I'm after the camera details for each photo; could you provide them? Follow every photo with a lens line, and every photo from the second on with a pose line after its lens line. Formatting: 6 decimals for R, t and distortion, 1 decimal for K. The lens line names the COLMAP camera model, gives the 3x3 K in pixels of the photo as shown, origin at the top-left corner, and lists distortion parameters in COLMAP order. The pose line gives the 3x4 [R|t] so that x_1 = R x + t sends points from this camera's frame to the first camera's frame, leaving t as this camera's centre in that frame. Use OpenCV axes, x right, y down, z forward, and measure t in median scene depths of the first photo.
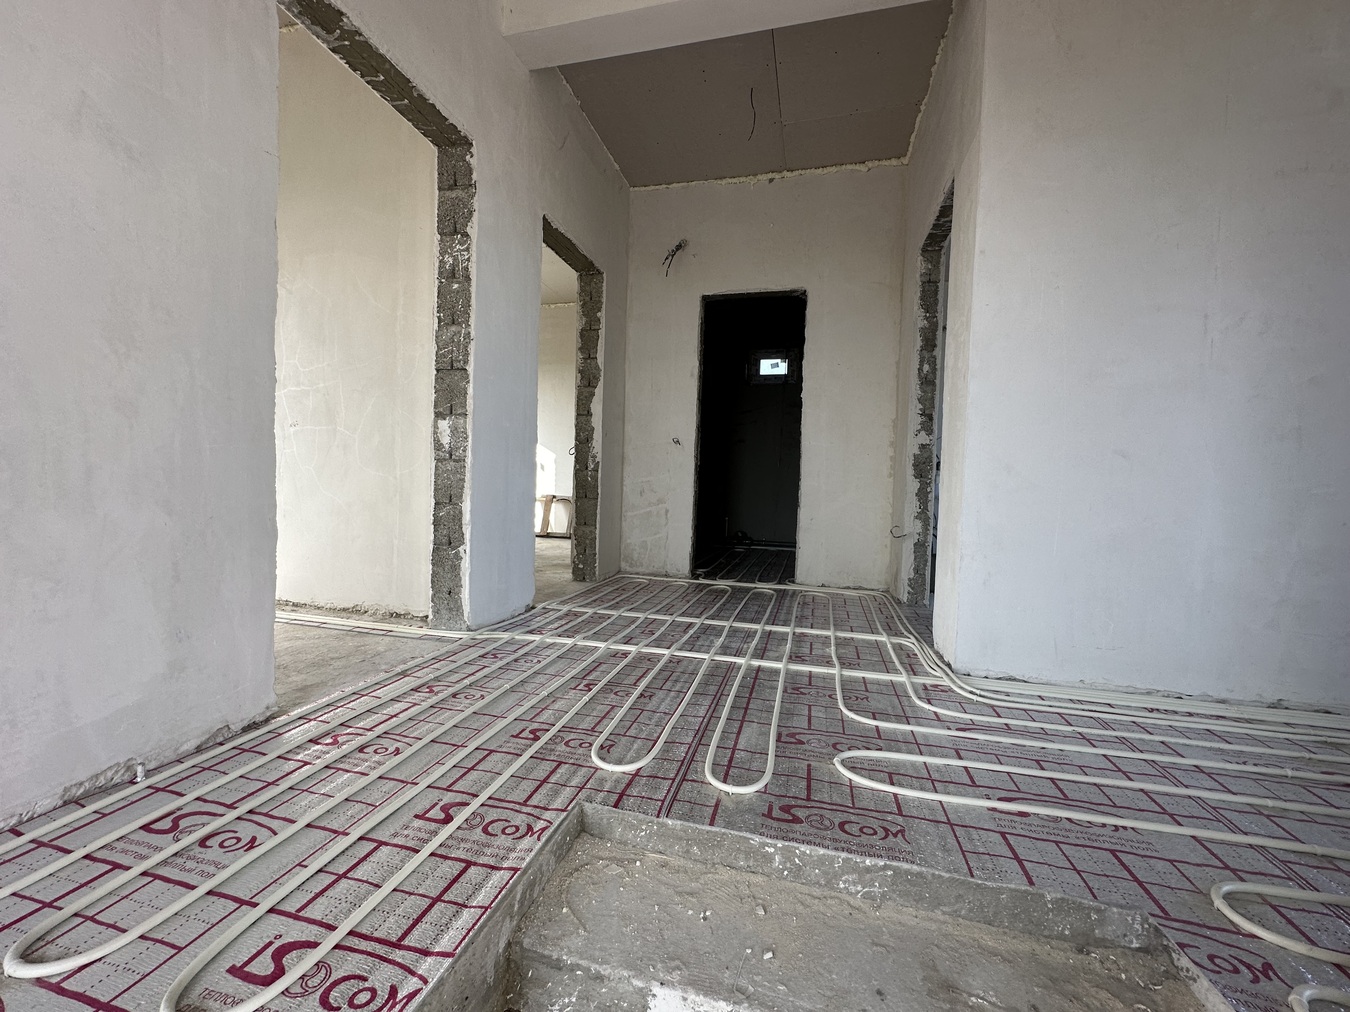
lens RADIAL K [[535.7, 0, 675.8], [0, 535.7, 506.6], [0, 0, 1]] dist [-0.000984, -0.000067]
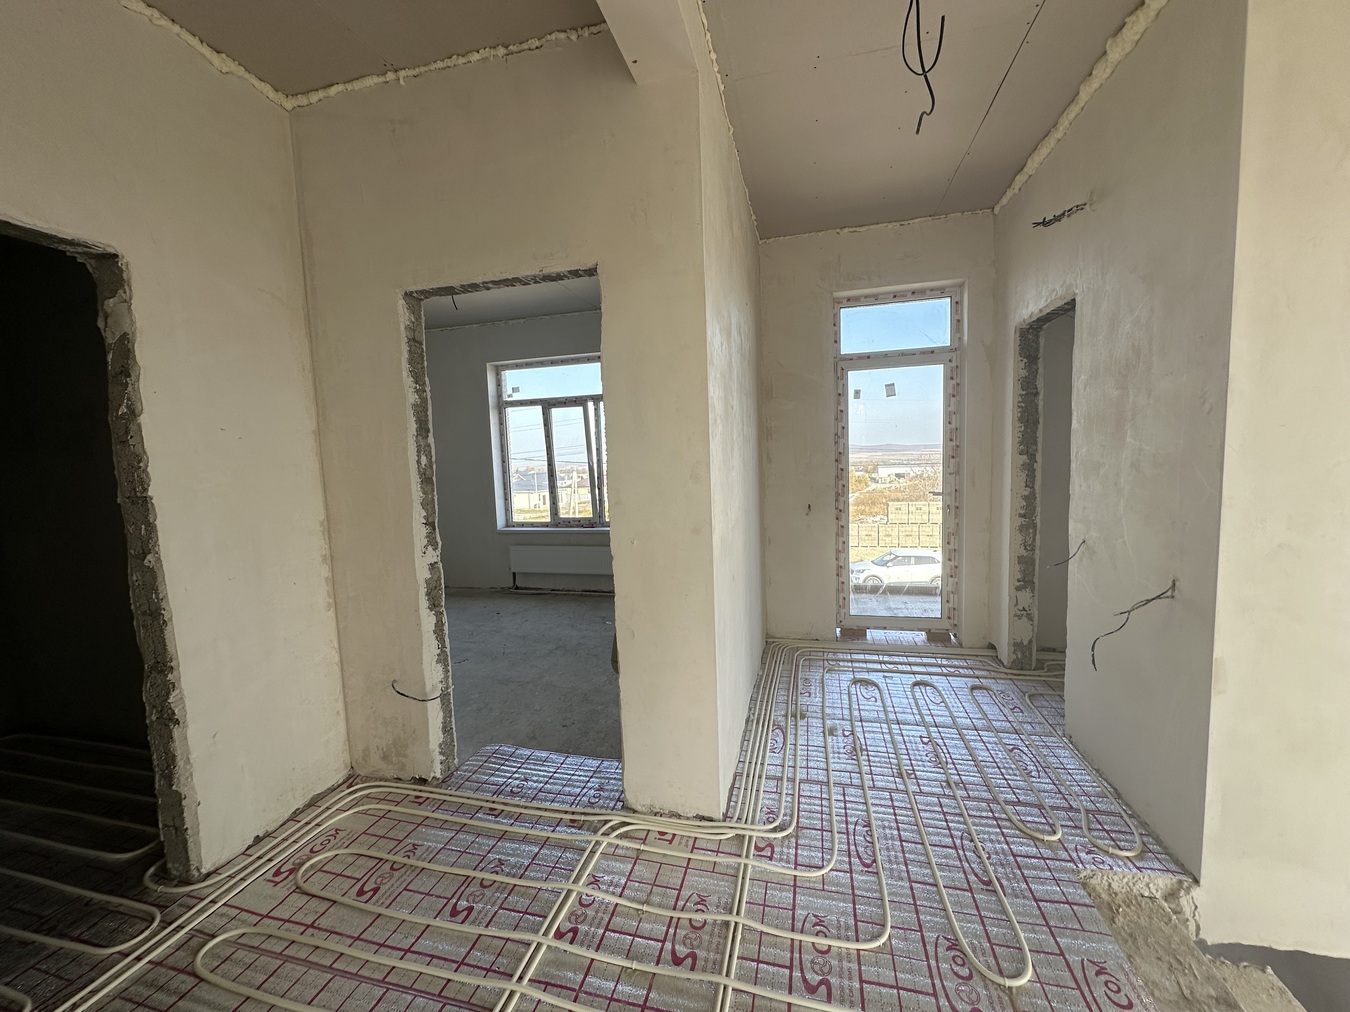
lens RADIAL K [[535.7, 0, 675.8], [0, 535.7, 506.6], [0, 0, 1]] dist [-0.000984, -0.000067]
pose [[-0.002048, -0.124209, 0.992254, -0.257460], [0.079410, 0.989102, 0.123978, -0.257869], [-0.996840, 0.079049, 0.007838, 0.655070]]
